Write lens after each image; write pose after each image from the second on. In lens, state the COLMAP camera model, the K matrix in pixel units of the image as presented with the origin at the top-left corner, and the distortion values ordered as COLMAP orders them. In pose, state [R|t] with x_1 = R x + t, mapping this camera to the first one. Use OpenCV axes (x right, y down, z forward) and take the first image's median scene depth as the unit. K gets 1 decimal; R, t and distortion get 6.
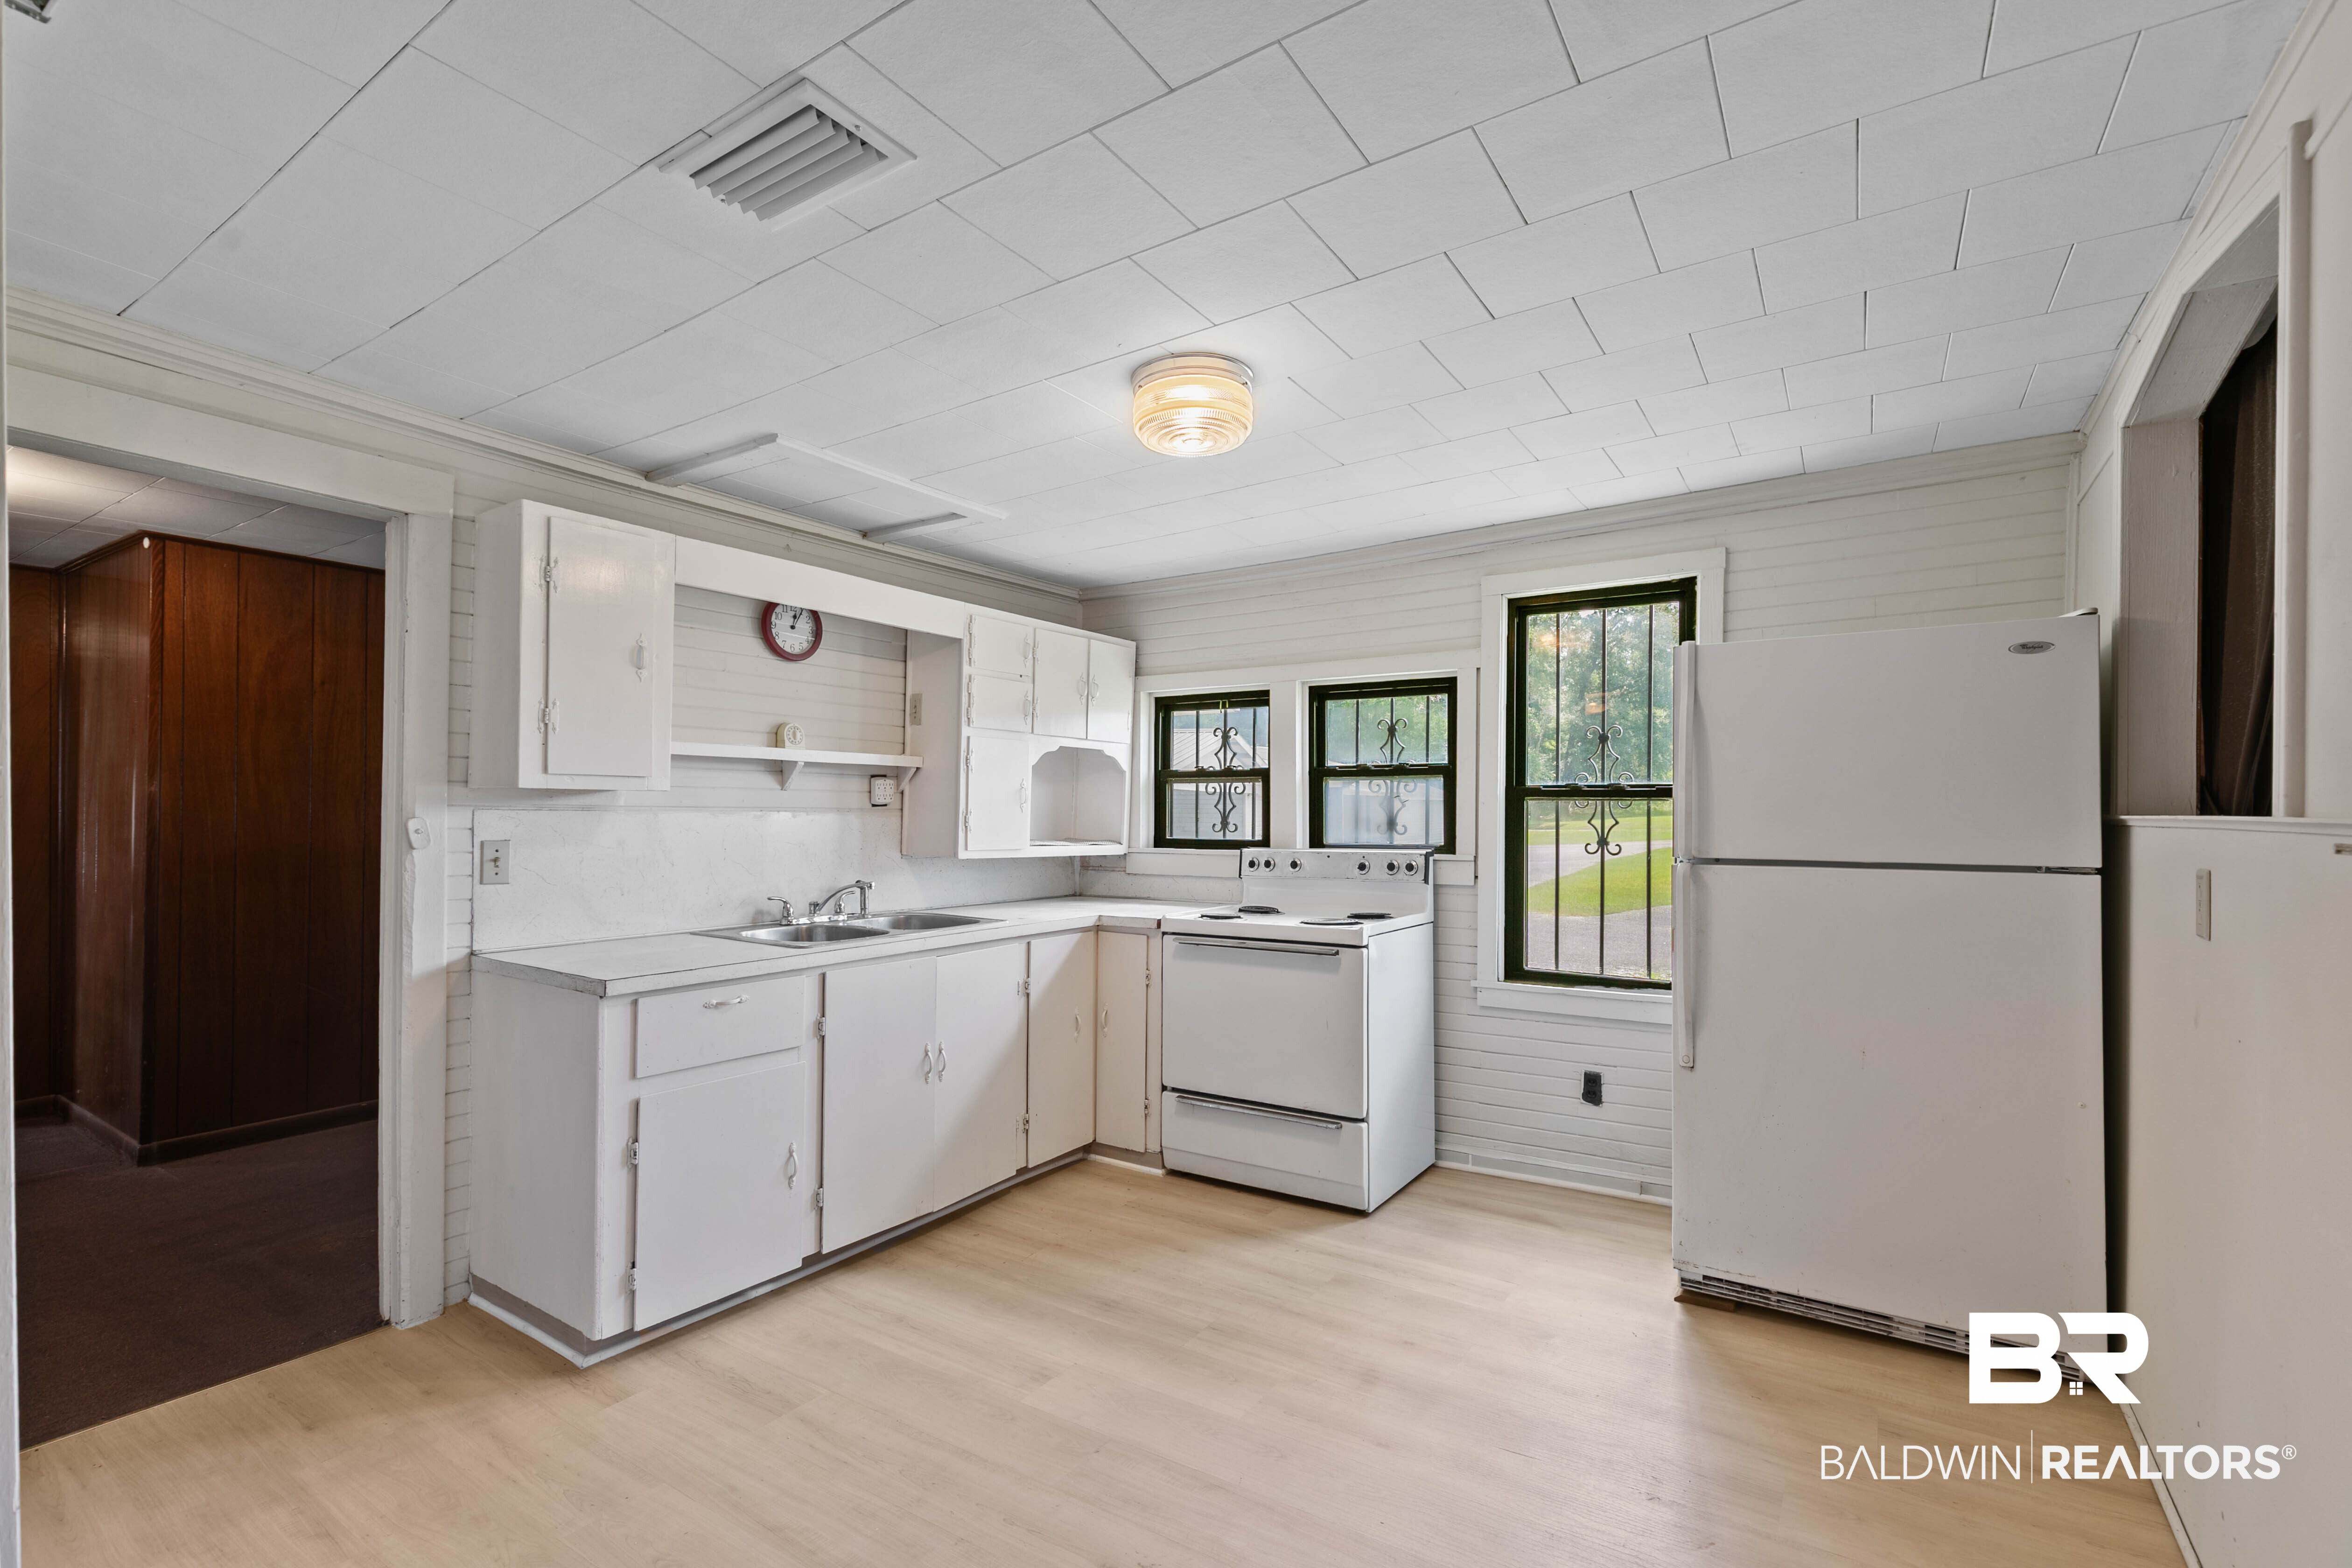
lens RADIAL K [[1065.9, 0, 1158.5], [0, 1065.9, 803.8], [0, 0, 1]] dist [0.002680, 0.000367]
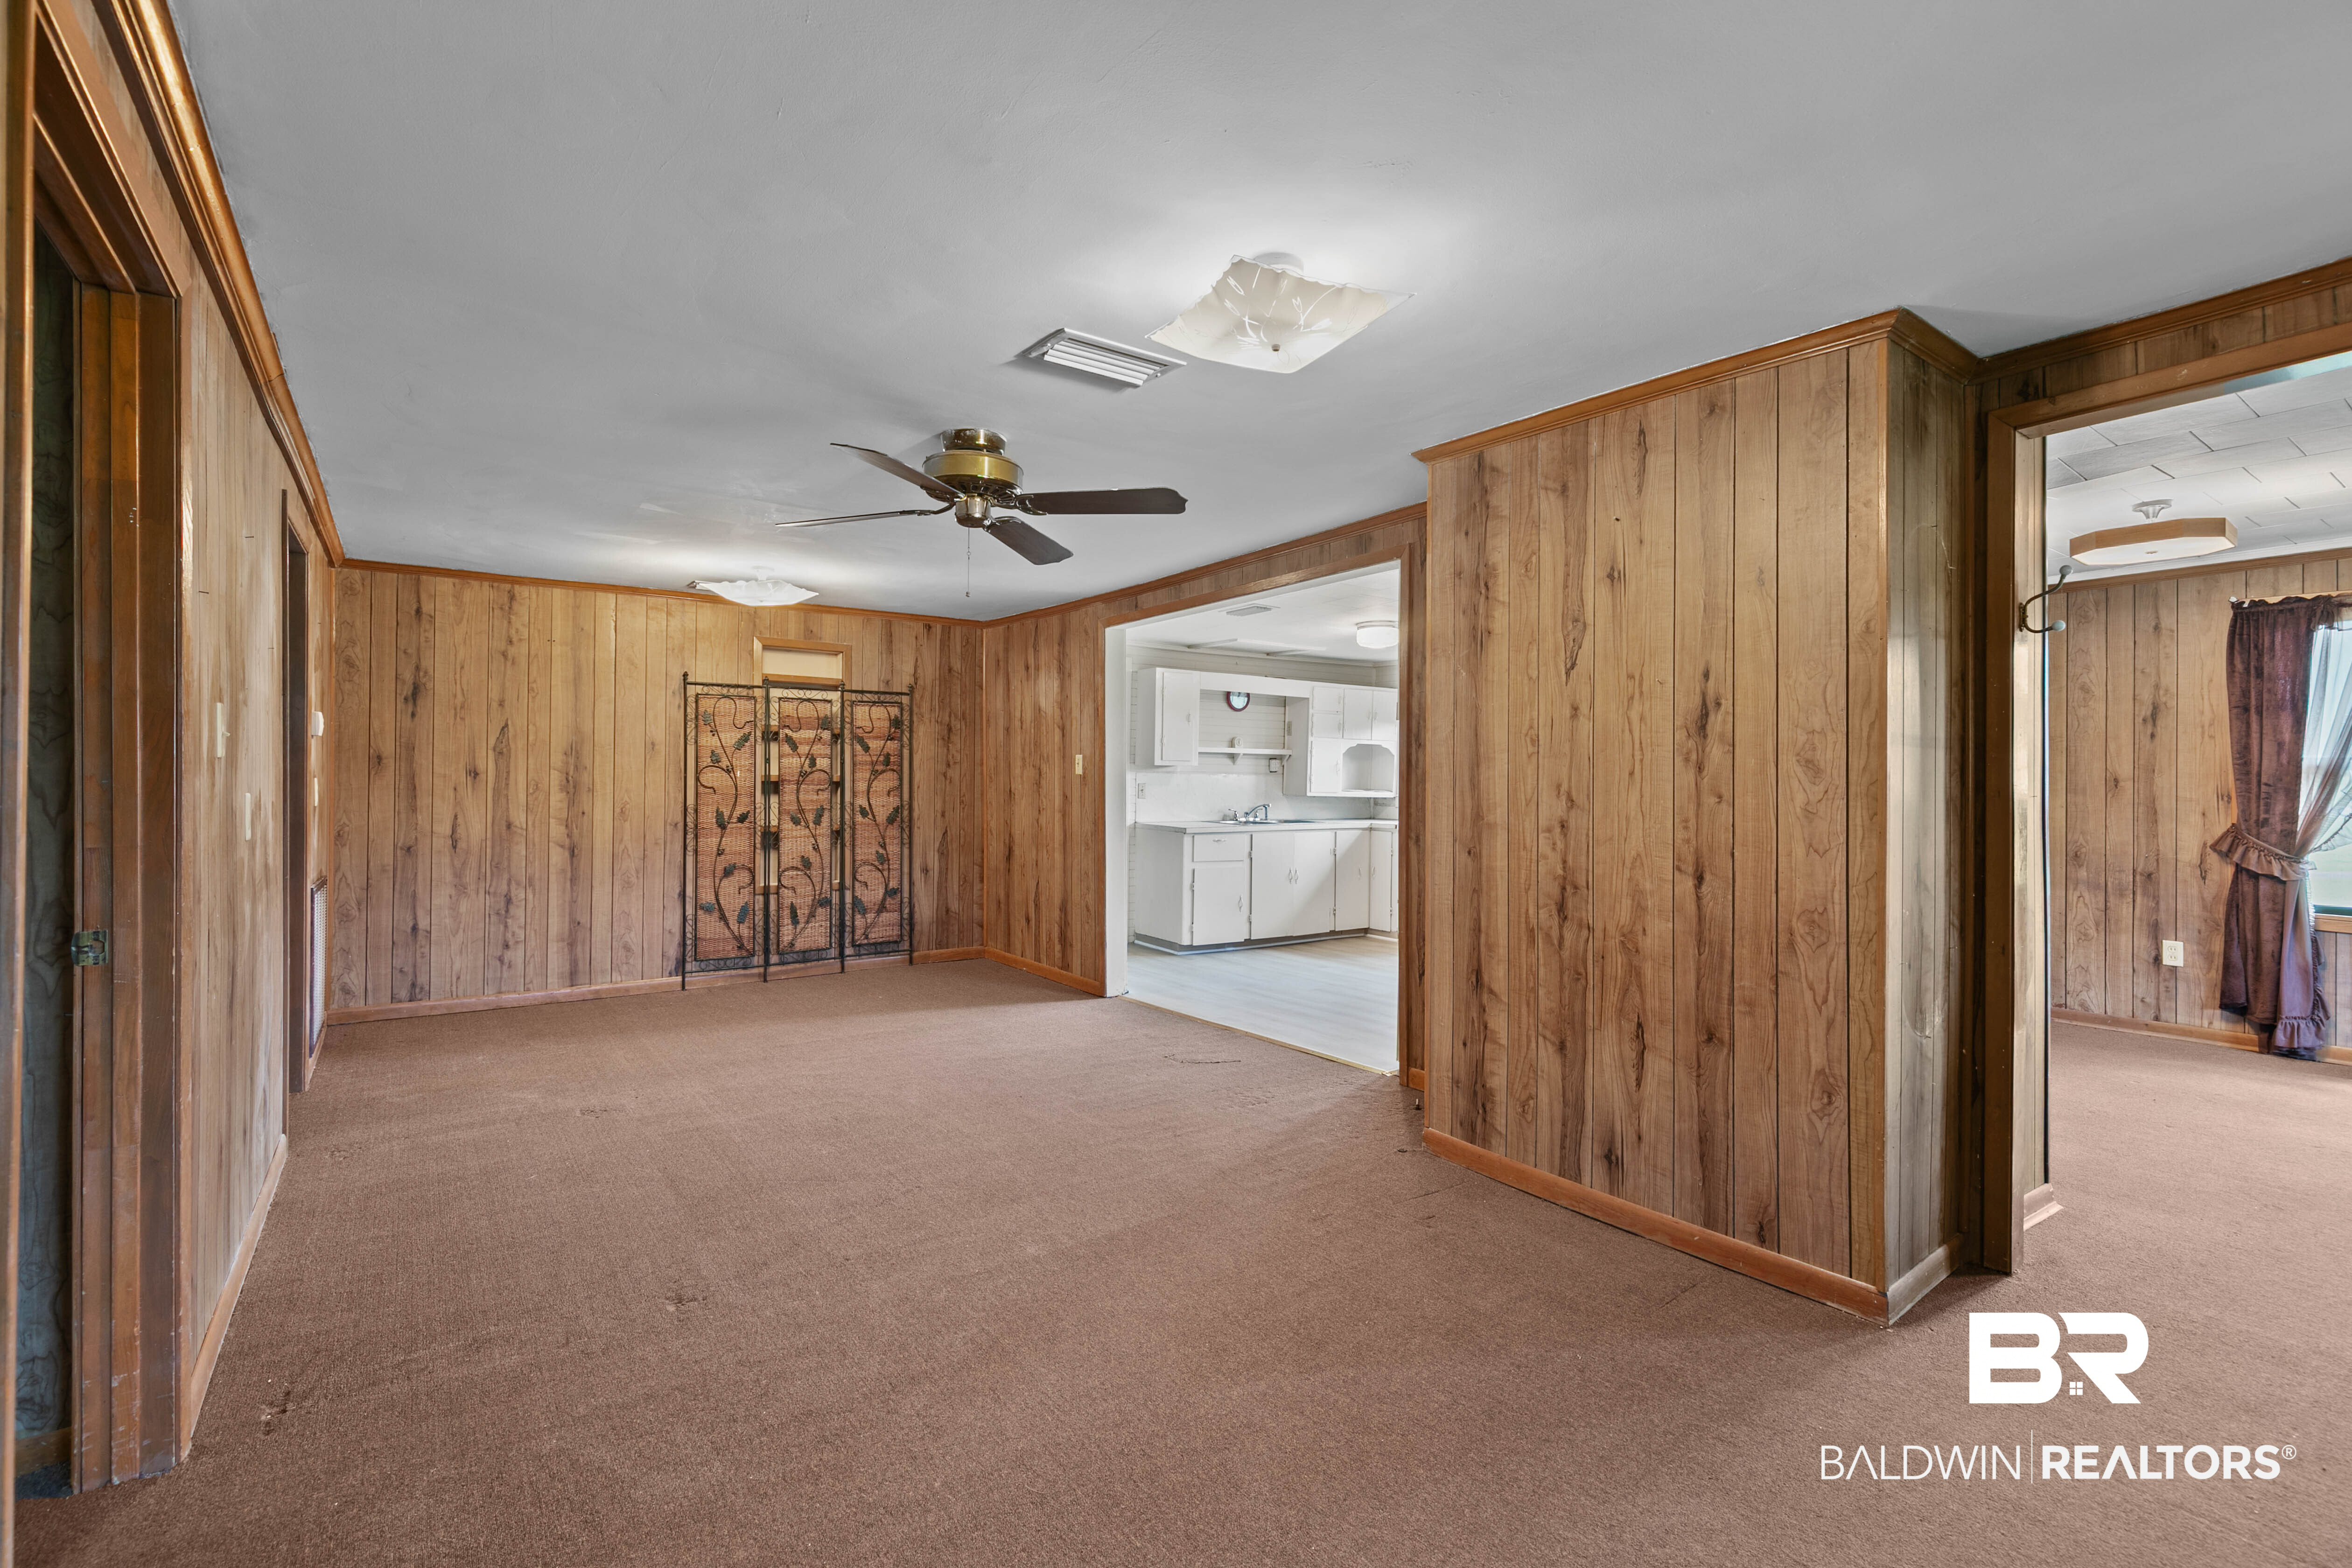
lens RADIAL K [[1065.9, 0, 1172.9], [0, 1065.9, 769.9], [0, 0, 1]] dist [0.002680, 0.000367]
pose [[0.936538, 0.003555, -0.350549, 0.359173], [-0.003129, 0.999994, 0.001782, -0.005988], [0.350553, -0.000572, 0.936543, -1.292664]]
